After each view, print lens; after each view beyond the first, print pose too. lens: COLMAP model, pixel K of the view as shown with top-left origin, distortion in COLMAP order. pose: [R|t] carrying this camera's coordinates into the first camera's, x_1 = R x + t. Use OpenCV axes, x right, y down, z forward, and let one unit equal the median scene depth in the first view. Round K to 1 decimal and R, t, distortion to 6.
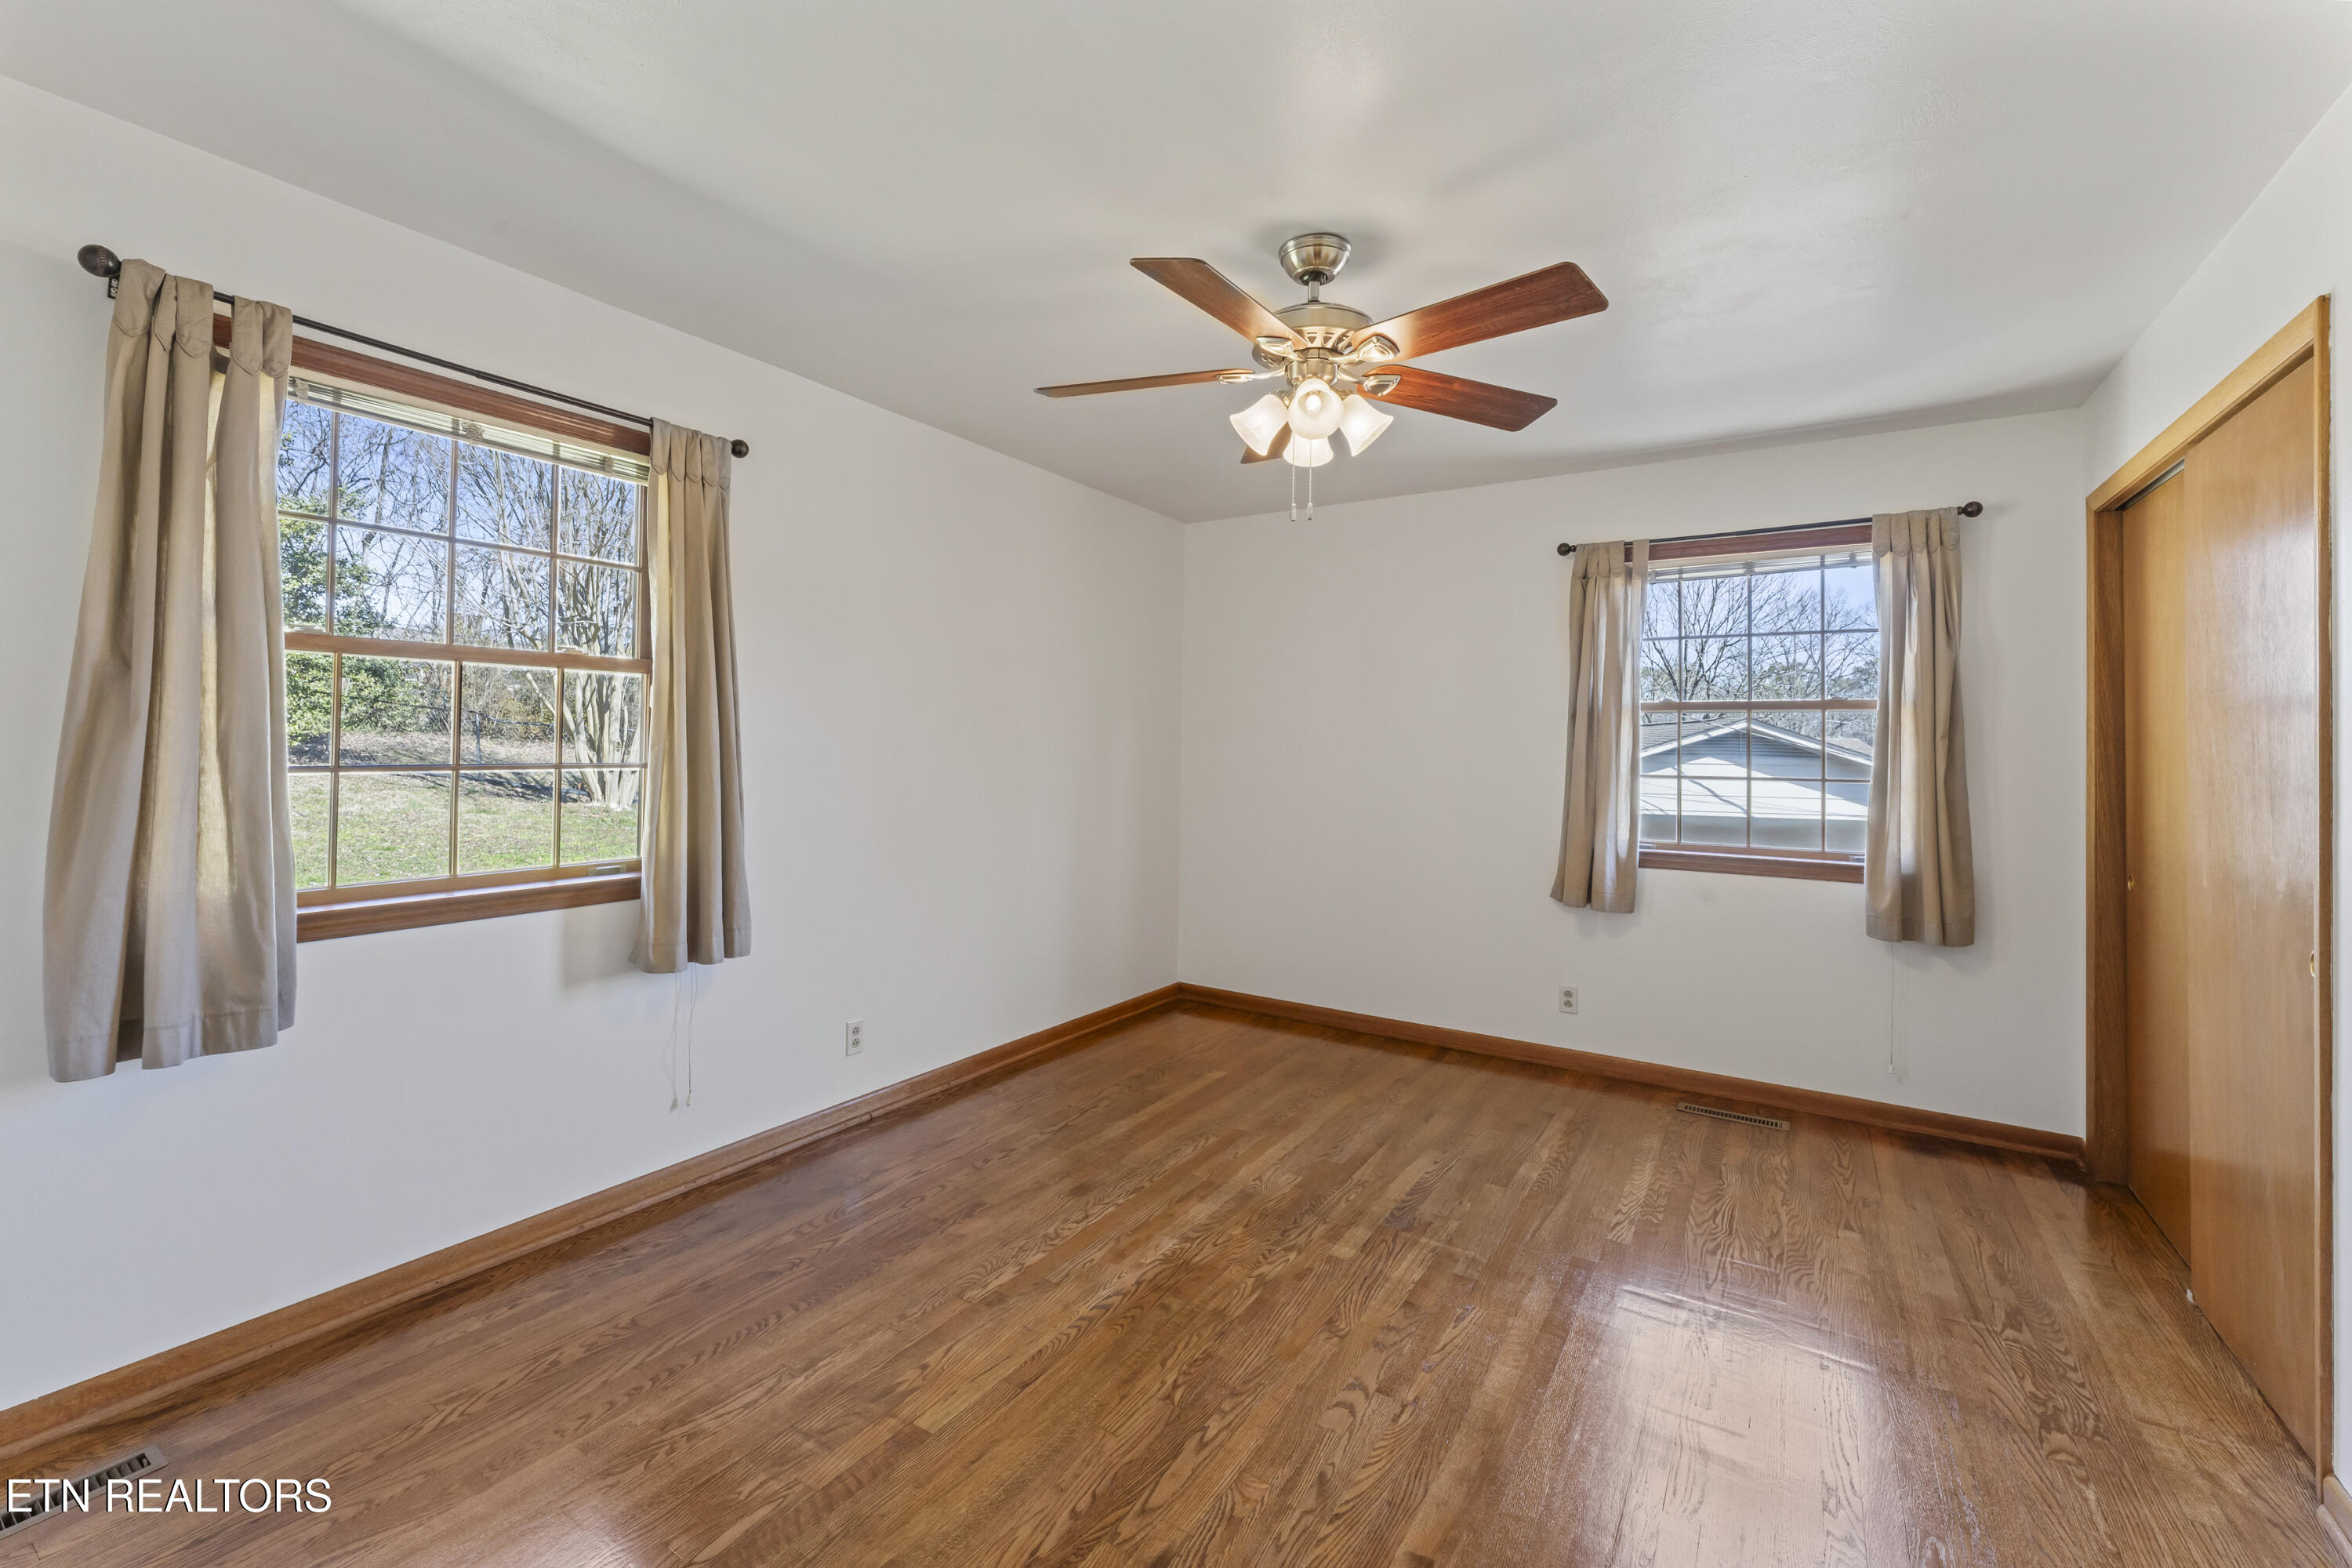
lens RADIAL K [[987.8, 0, 1164.5], [0, 987.8, 740.5], [0, 0, 1]] dist [0.000821, 0.000054]
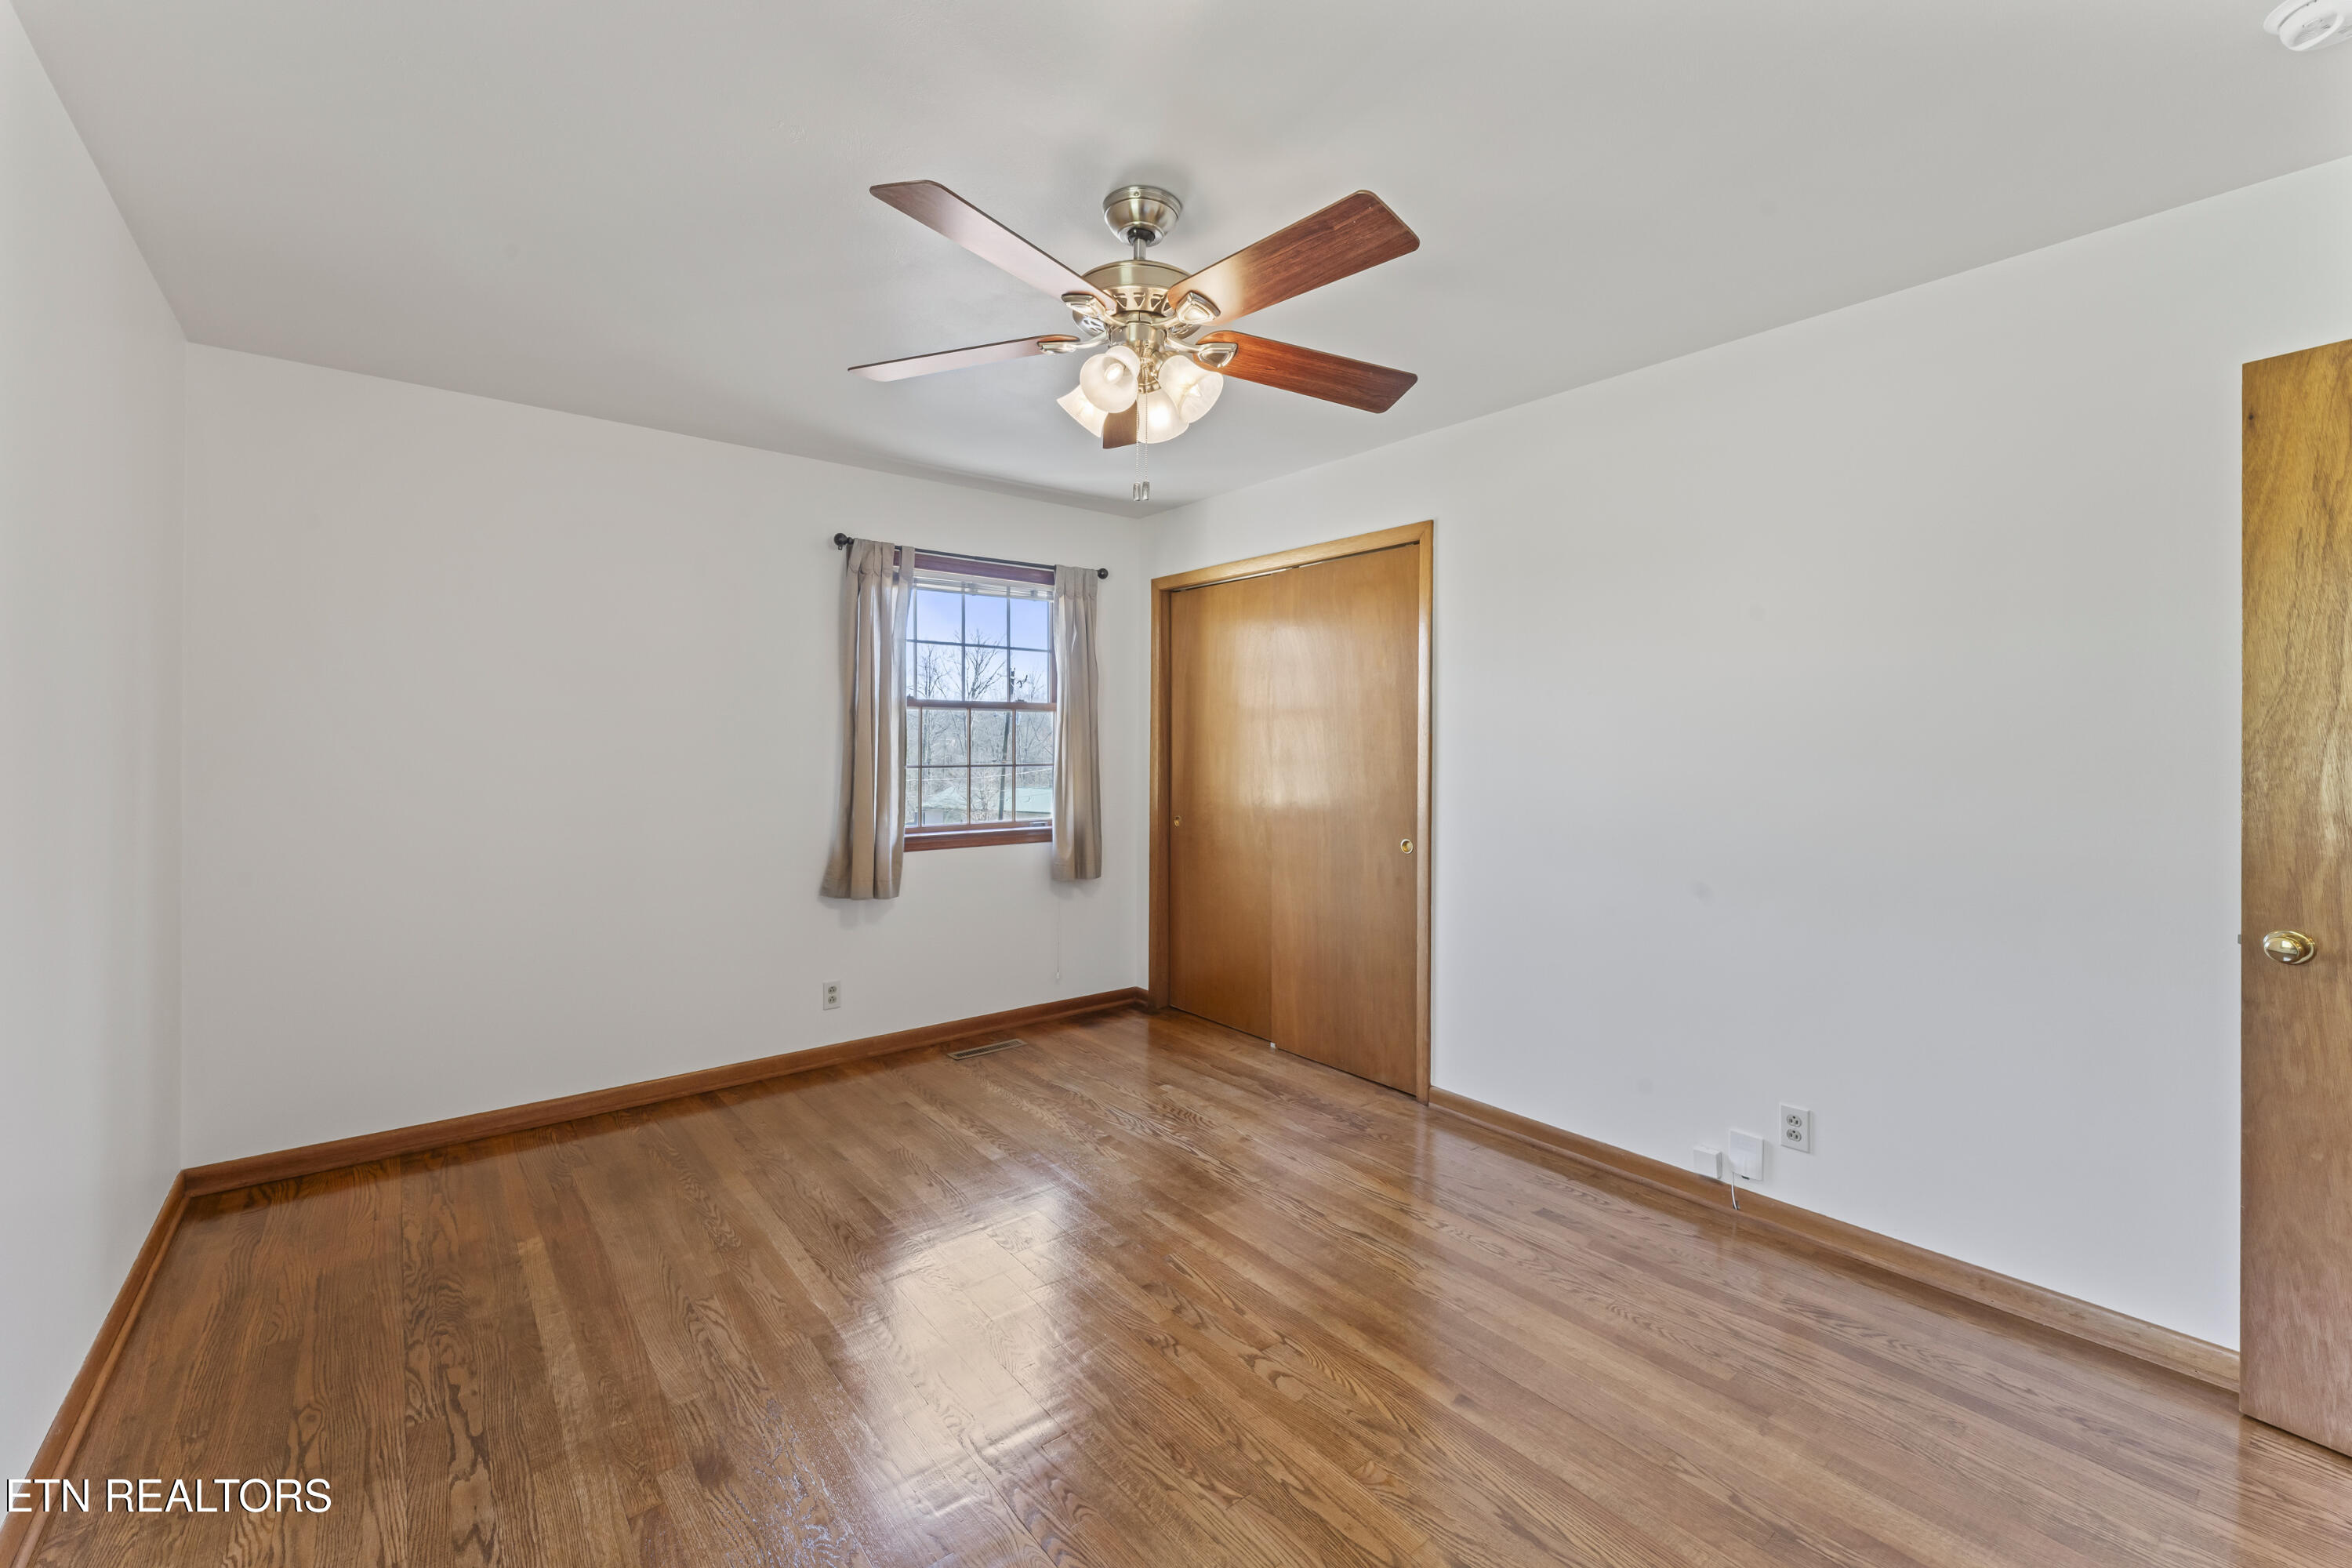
lens RADIAL K [[951.6, 0, 1156.2], [0, 951.6, 752.1], [0, 0, 1]] dist [0.001494, 0.000022]
pose [[0.321386, -0.022499, 0.946681, -0.463280], [-0.004526, 0.999670, 0.025294, -0.009288], [-0.946937, -0.012414, 0.321178, 0.463317]]
